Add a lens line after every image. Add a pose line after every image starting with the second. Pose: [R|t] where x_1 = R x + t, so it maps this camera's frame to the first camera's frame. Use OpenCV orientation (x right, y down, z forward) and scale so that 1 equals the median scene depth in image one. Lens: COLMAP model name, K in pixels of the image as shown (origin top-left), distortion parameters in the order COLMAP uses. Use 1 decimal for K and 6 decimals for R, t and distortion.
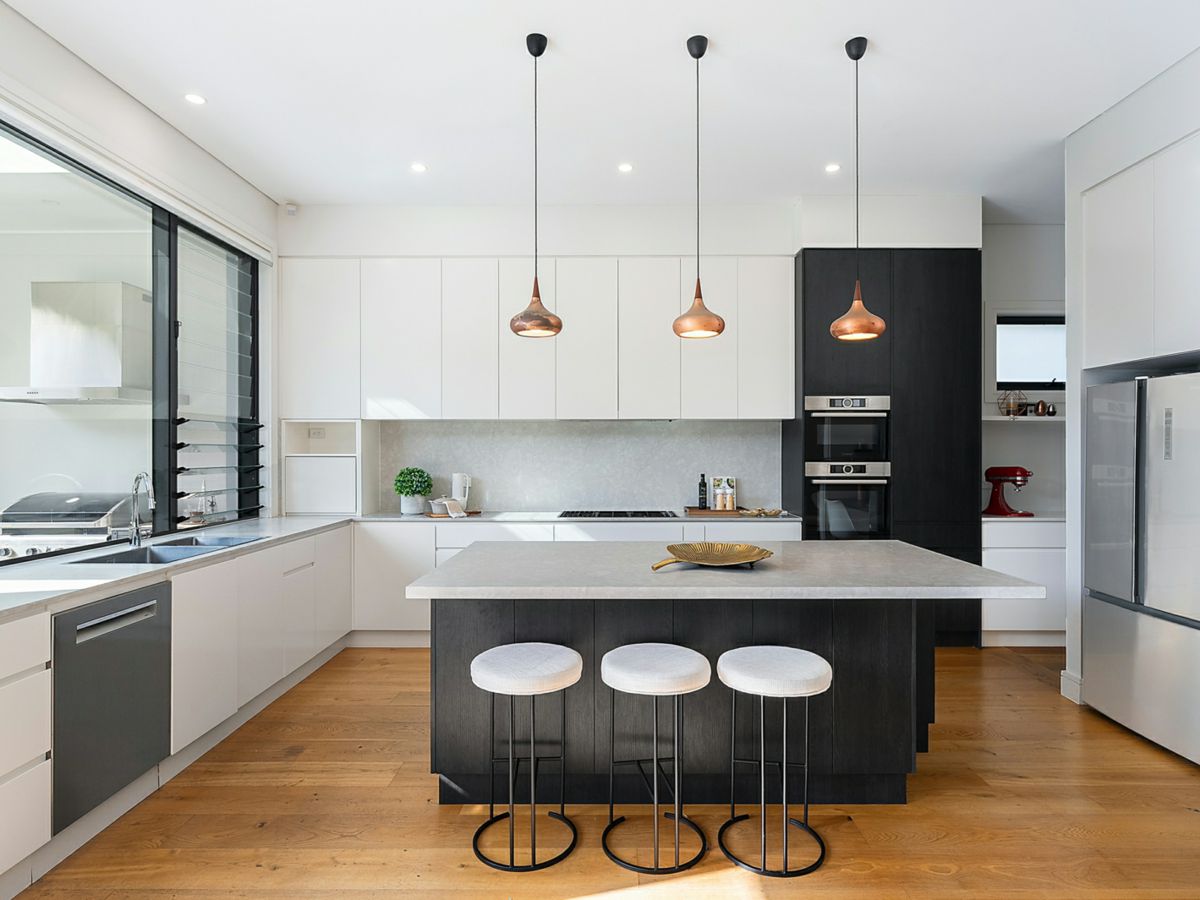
lens RADIAL K [[679.6, 0, 597.1], [0, 679.6, 450.2], [0, 0, 1]] dist [0.001808, 0.001710]
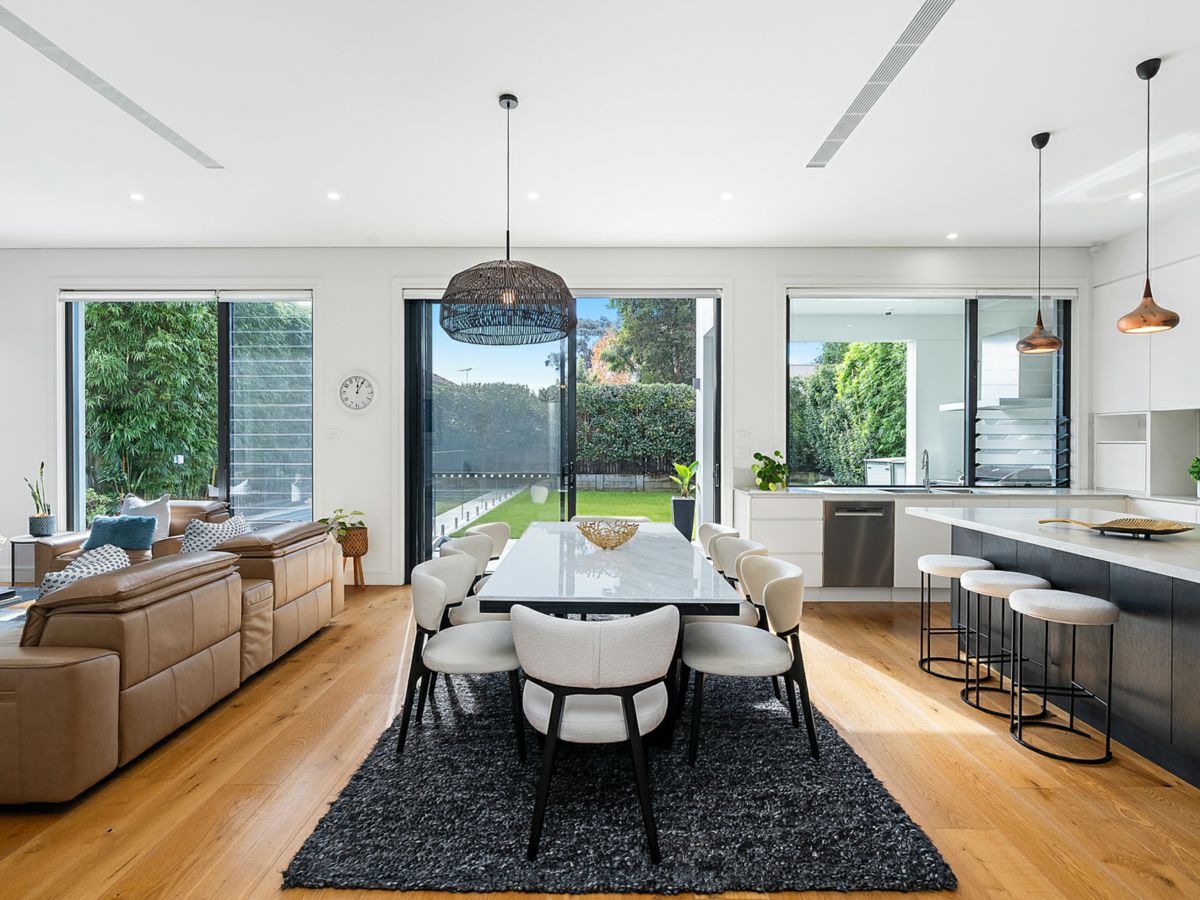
lens RADIAL K [[611.1, 0, 599.5], [0, 611.1, 444.1], [0, 0, 1]] dist [-0.004650, 0.000630]
pose [[0.001862, 0.007266, -0.999972, 0.714214], [-0.003882, 0.999966, 0.007258, 0.007109], [0.999991, 0.003868, 0.001891, 0.068934]]
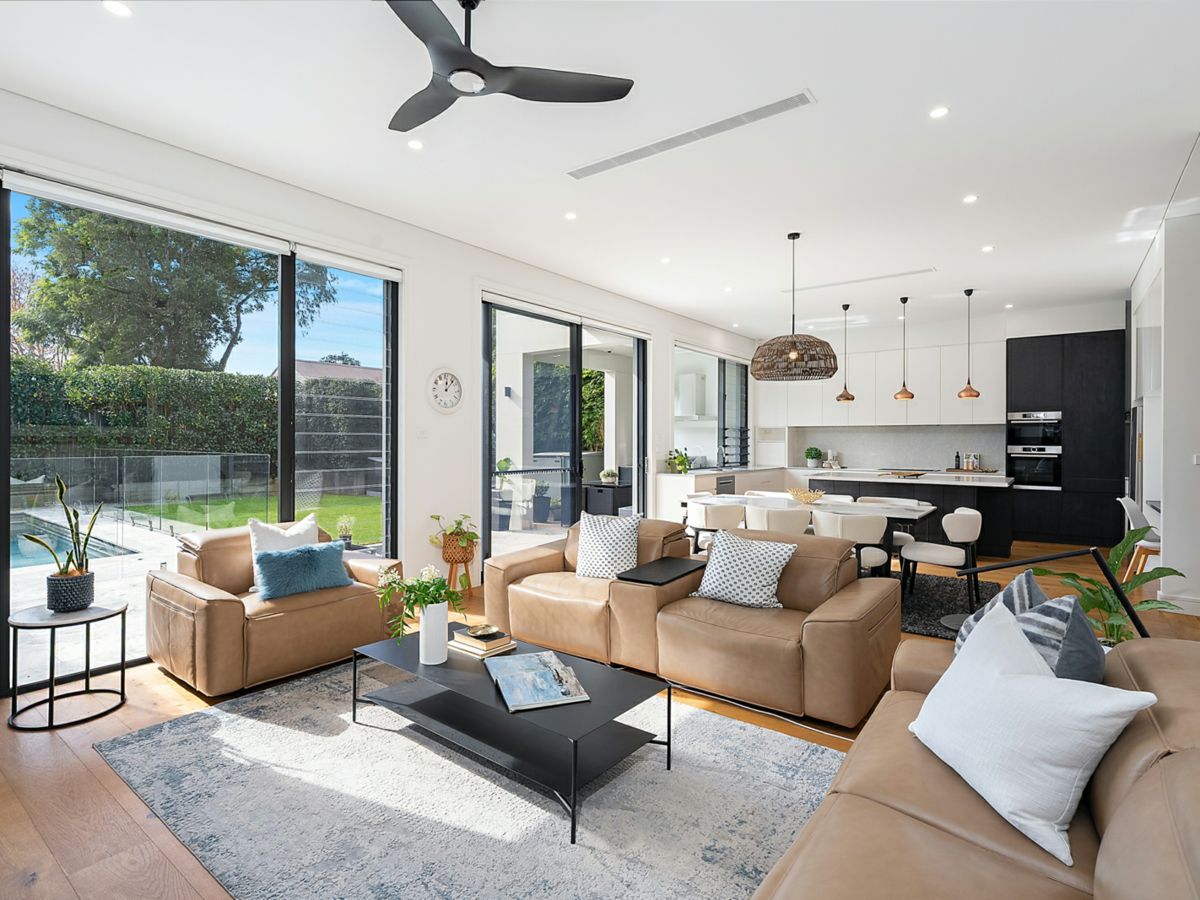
lens RADIAL K [[611.1, 0, 591.7], [0, 611.1, 430.7], [0, 0, 1]] dist [-0.004650, 0.000630]
pose [[0.802245, -0.005457, -0.596970, 0.395996], [-0.005045, 0.999861, -0.015920, 0.007836], [0.596974, 0.015783, 0.802106, -1.181289]]
